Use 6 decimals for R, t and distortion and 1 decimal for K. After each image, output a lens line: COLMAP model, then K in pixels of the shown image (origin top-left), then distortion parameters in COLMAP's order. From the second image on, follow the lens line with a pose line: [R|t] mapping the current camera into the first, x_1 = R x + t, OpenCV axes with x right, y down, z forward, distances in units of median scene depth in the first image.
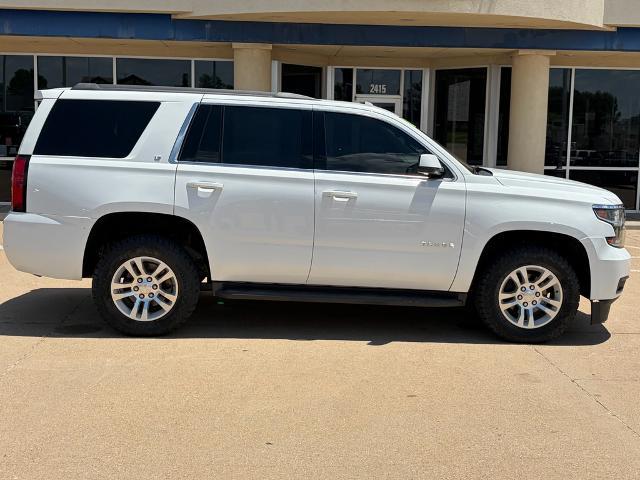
lens RADIAL K [[870.5, 0, 320.0], [0, 870.5, 240.0], [0, 0, 1]] dist [0.091831, -0.110745]
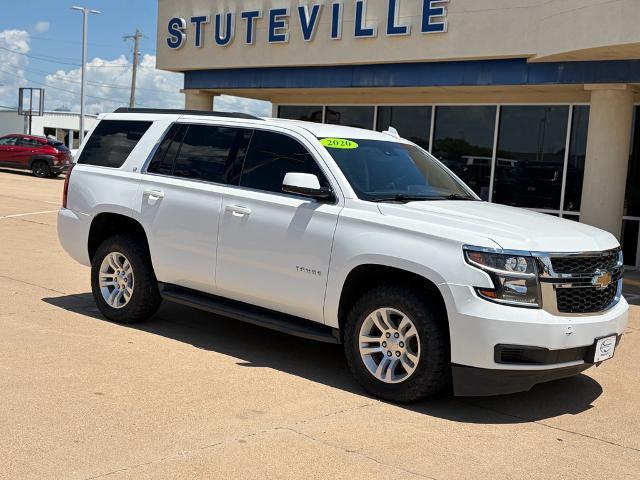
lens RADIAL K [[870.5, 0, 320.0], [0, 870.5, 240.0], [0, 0, 1]] dist [0.091831, -0.110745]
pose [[0.716118, 0.085073, -0.692775, 0.789502], [-0.136646, 0.990425, -0.019626, -0.010748], [0.684473, 0.108720, 0.720887, 0.338304]]
